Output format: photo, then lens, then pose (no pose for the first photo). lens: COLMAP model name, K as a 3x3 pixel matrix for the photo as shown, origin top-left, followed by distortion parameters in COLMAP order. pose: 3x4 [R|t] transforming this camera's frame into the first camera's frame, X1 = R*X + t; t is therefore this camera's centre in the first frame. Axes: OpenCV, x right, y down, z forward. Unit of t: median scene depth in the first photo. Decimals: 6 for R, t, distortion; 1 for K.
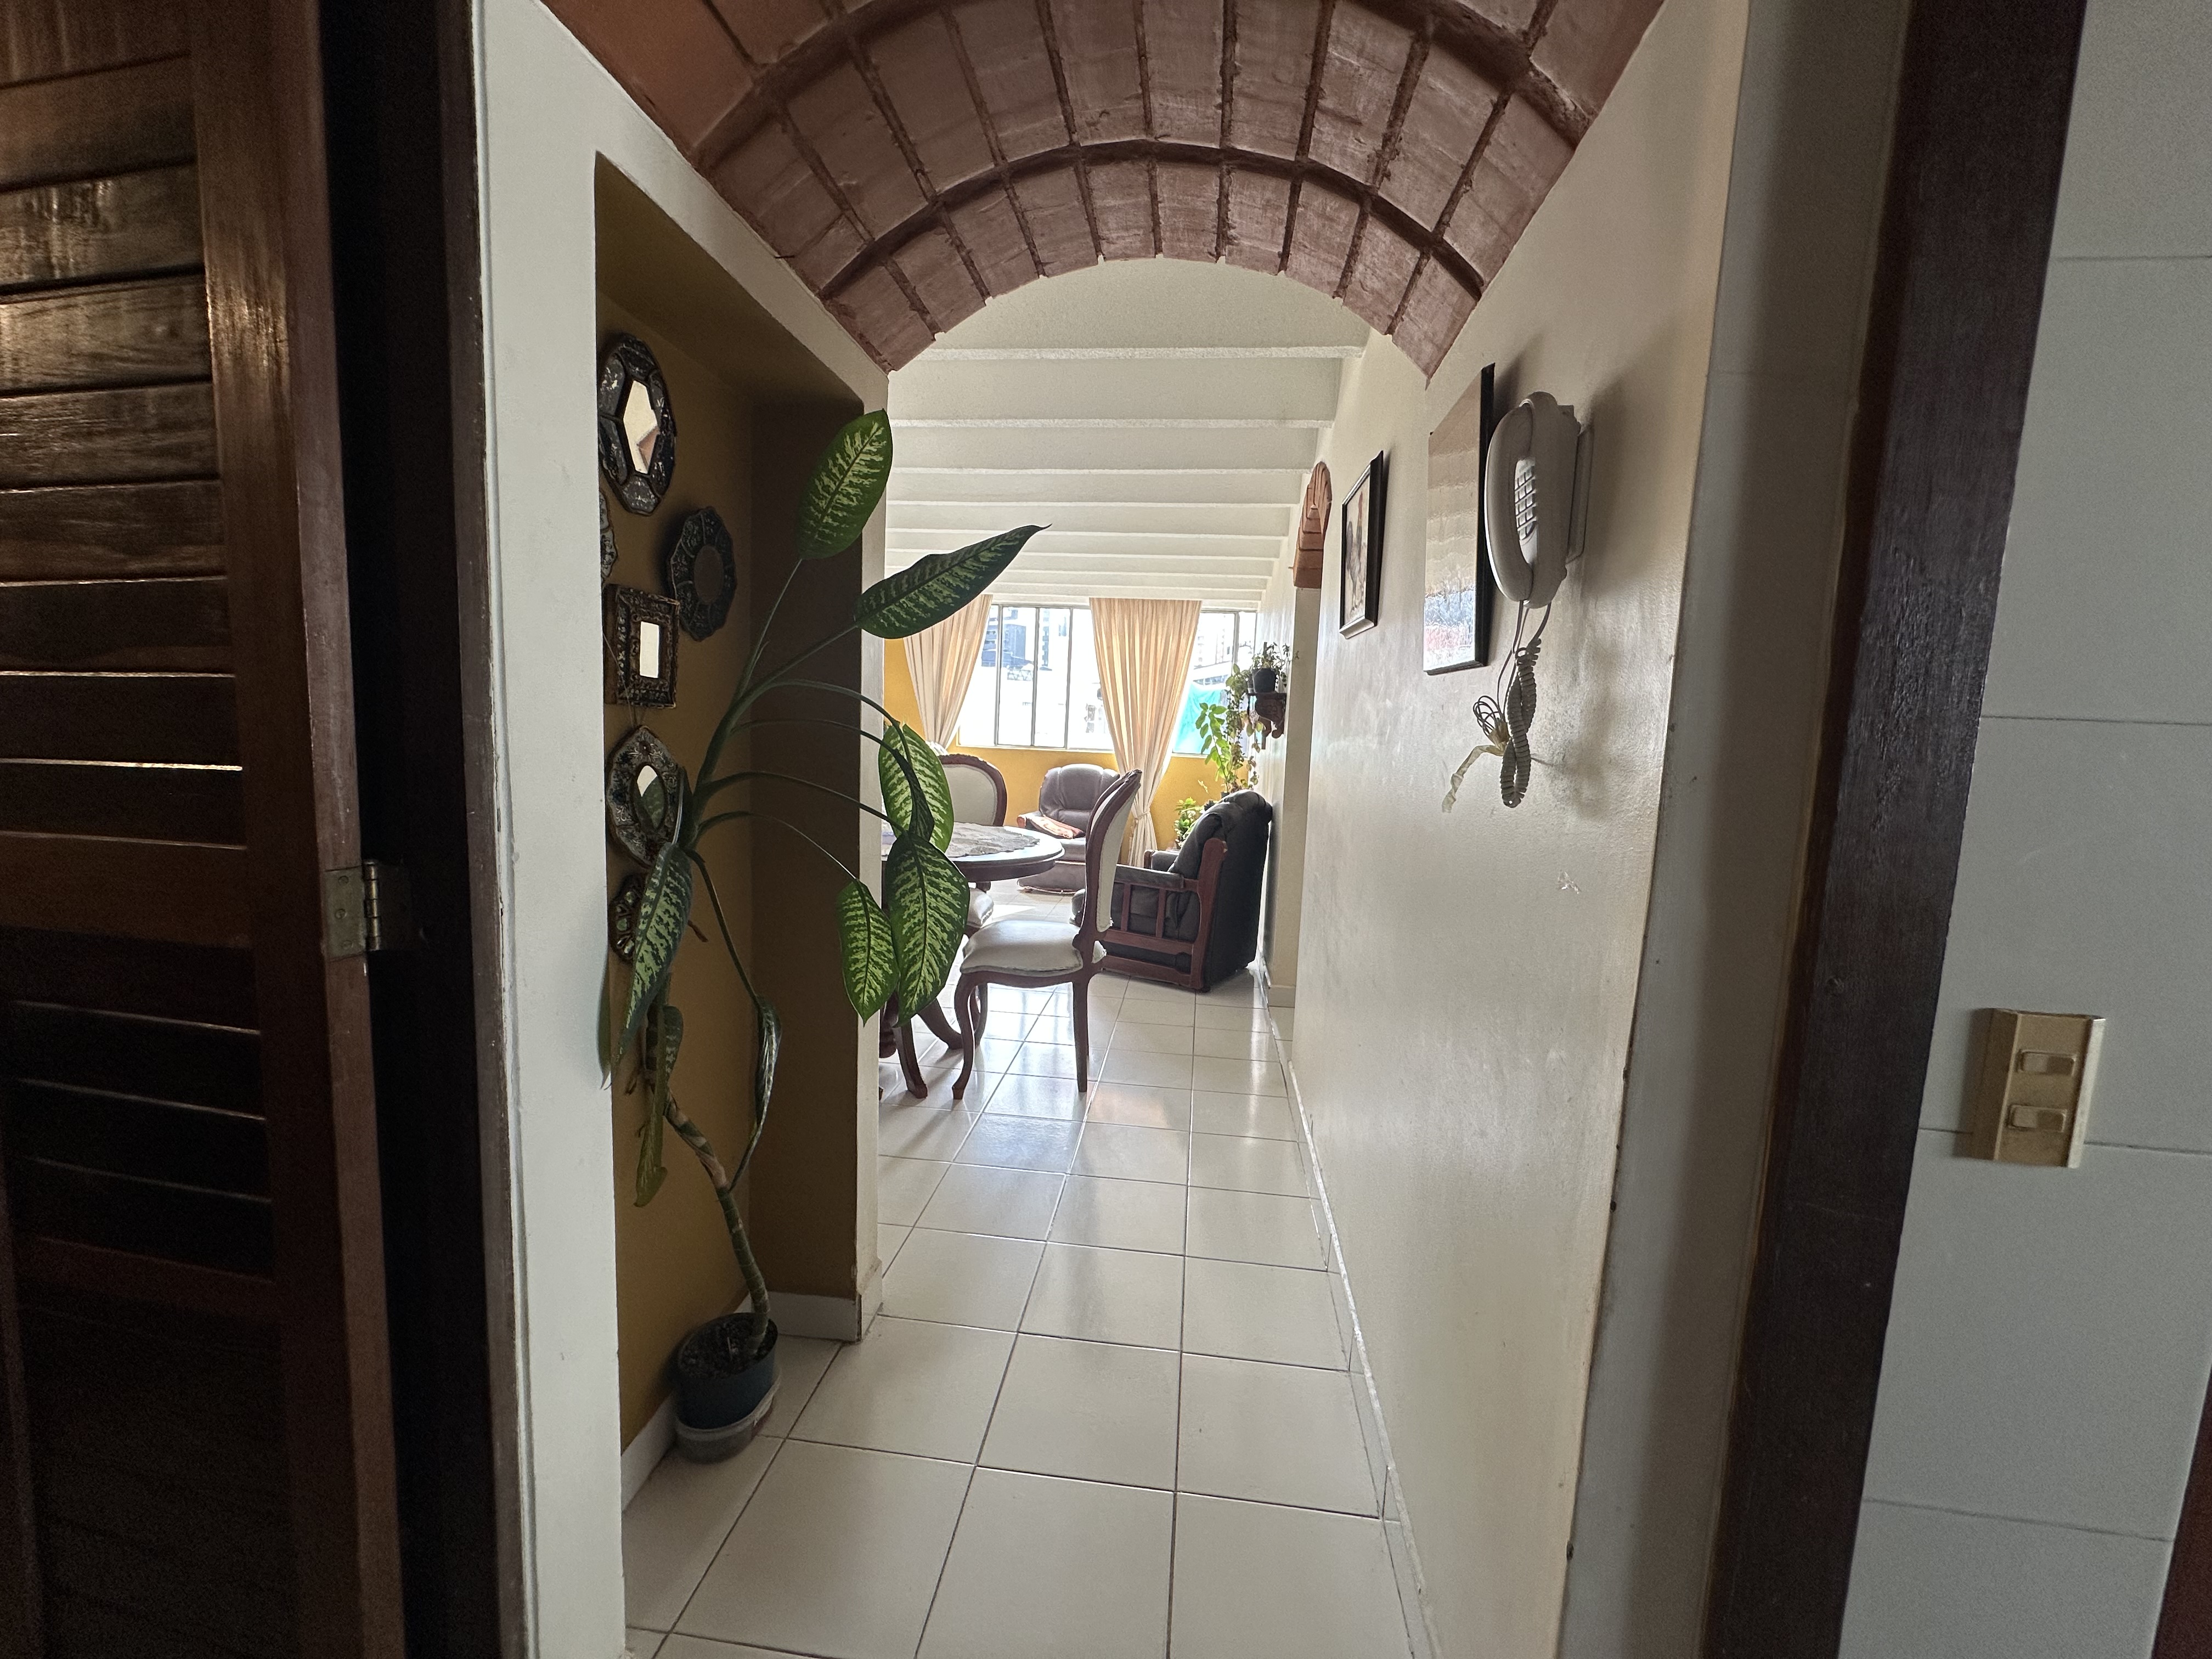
lens RADIAL K [[883.5, 0, 1105.4], [0, 883.5, 824.3], [0, 0, 1]] dist [-0.001590, 0.000004]
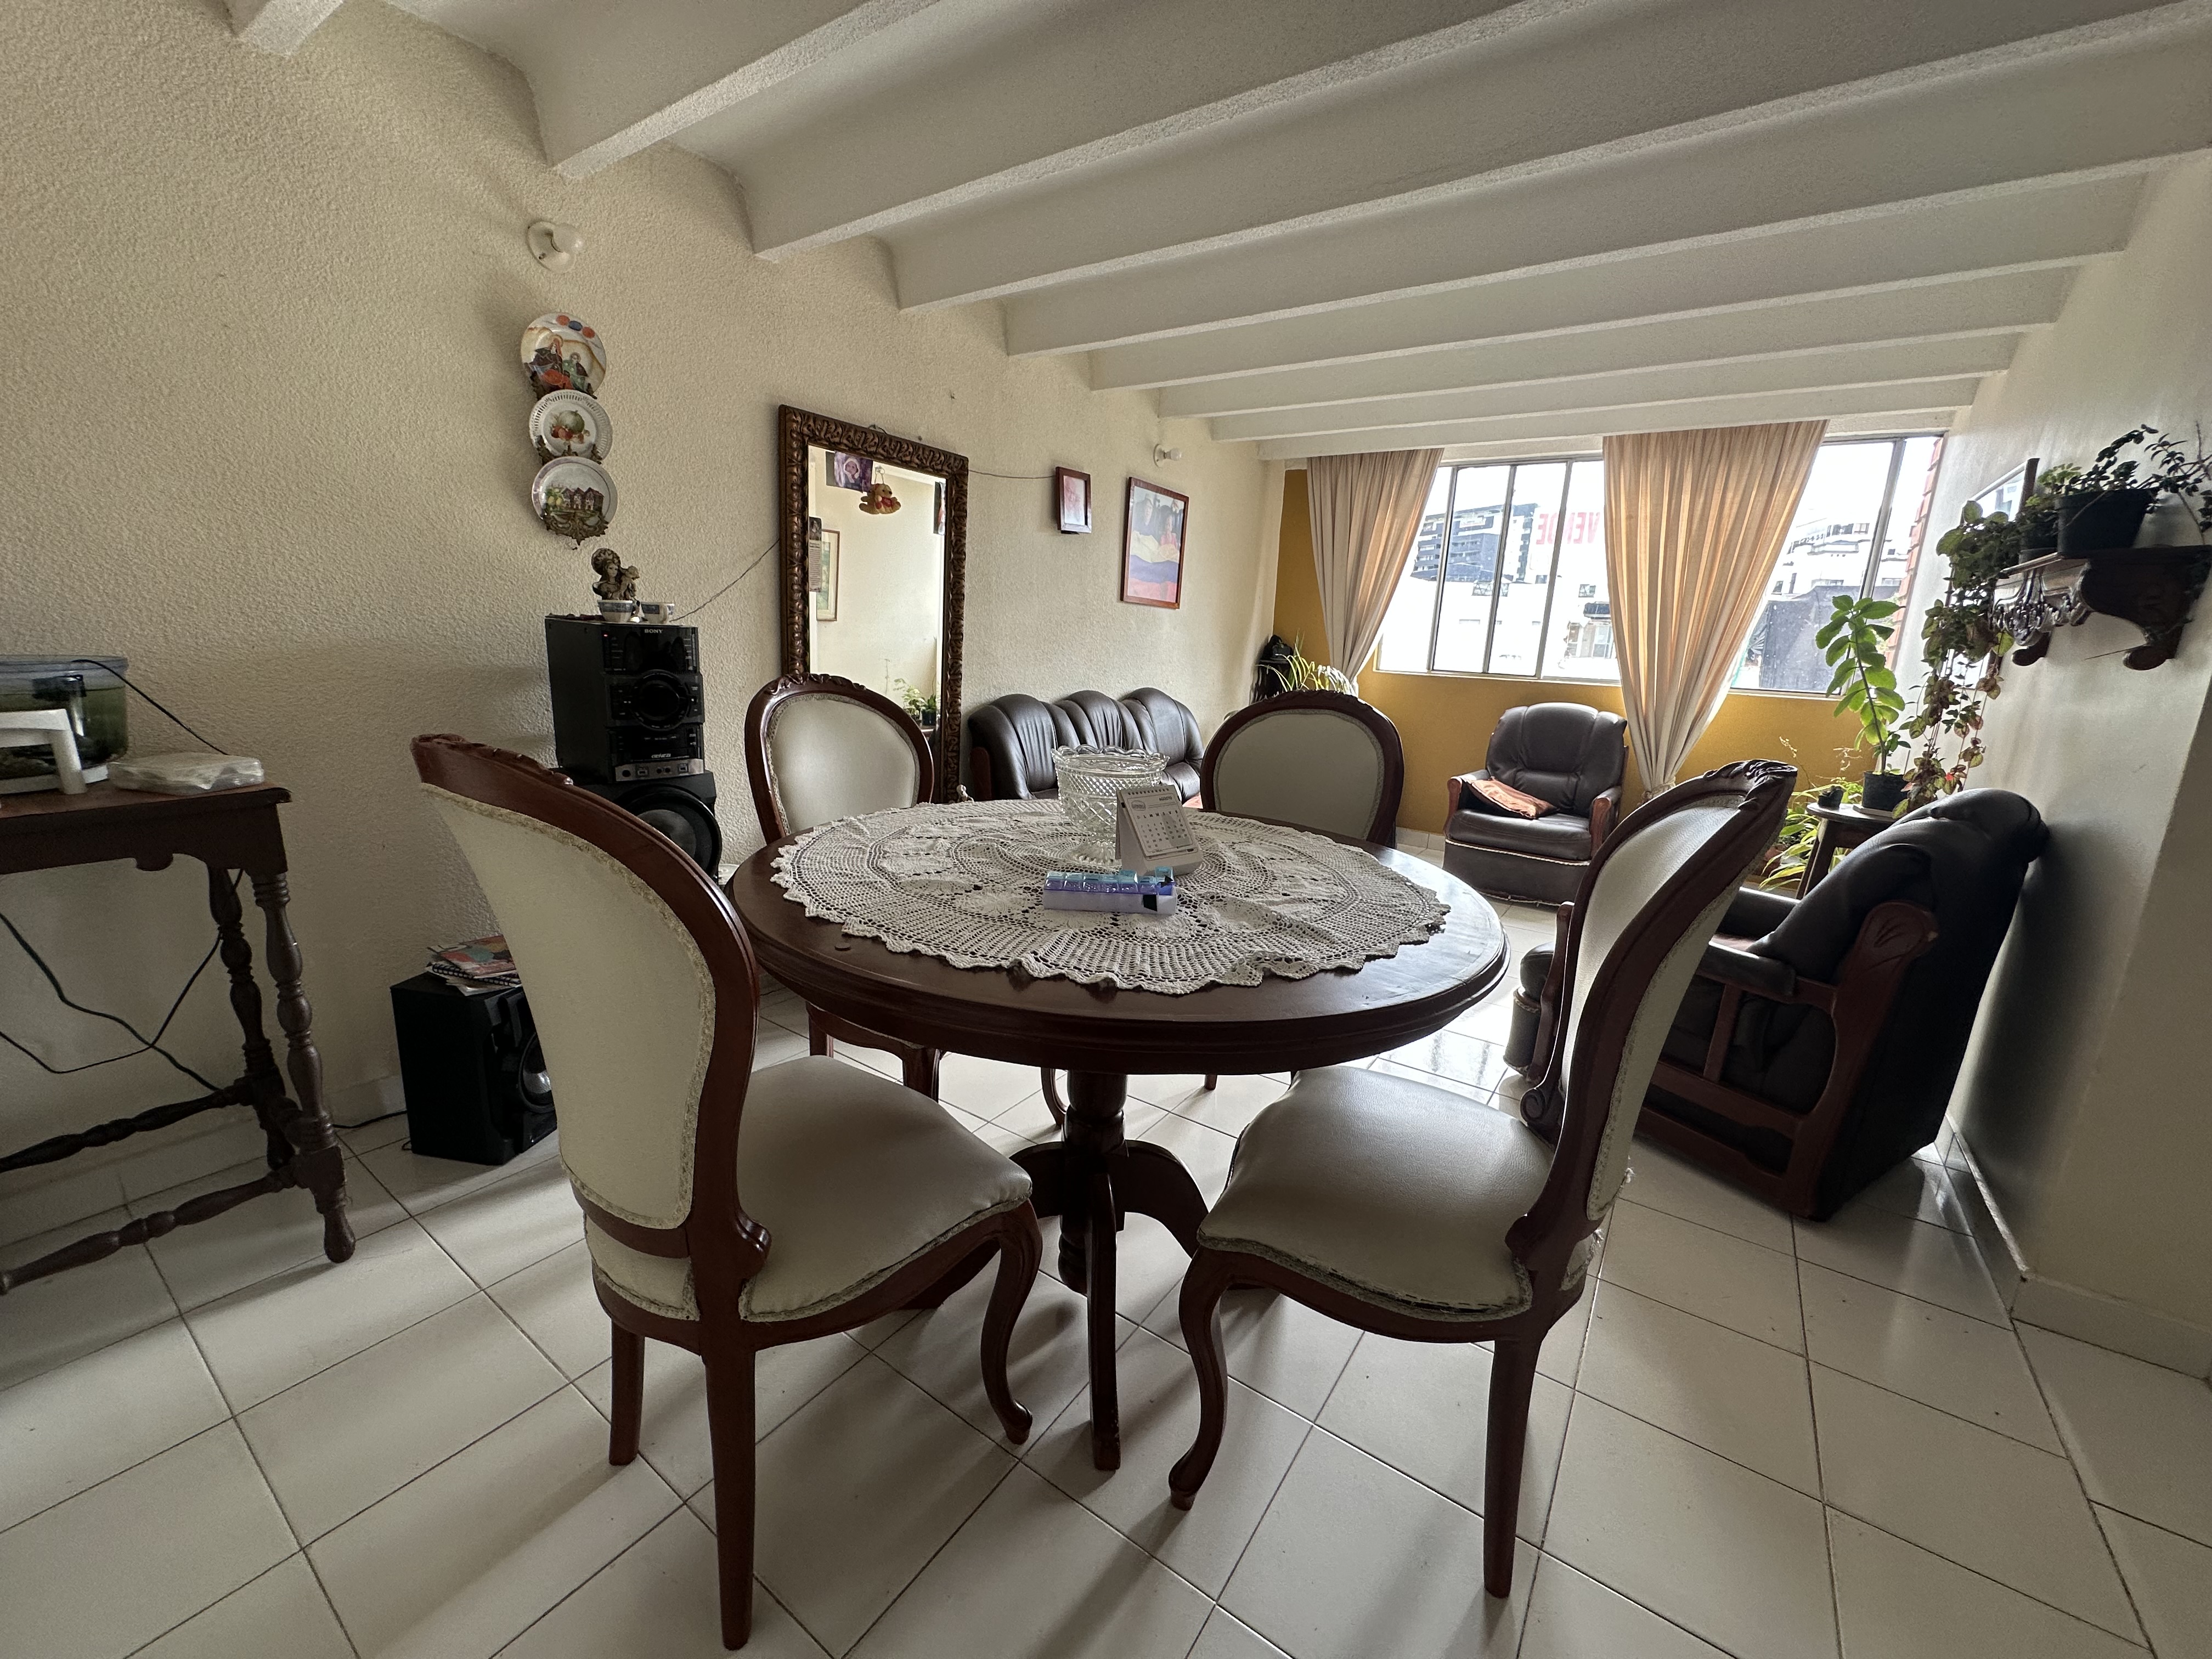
lens RADIAL K [[883.5, 0, 1105.4], [0, 883.5, 824.3], [0, 0, 1]] dist [-0.001590, 0.000004]
pose [[0.881105, 0.098737, -0.462499, -0.015011], [-0.058007, 0.993142, 0.101514, -0.027759], [0.469350, -0.062617, 0.880789, 0.286539]]
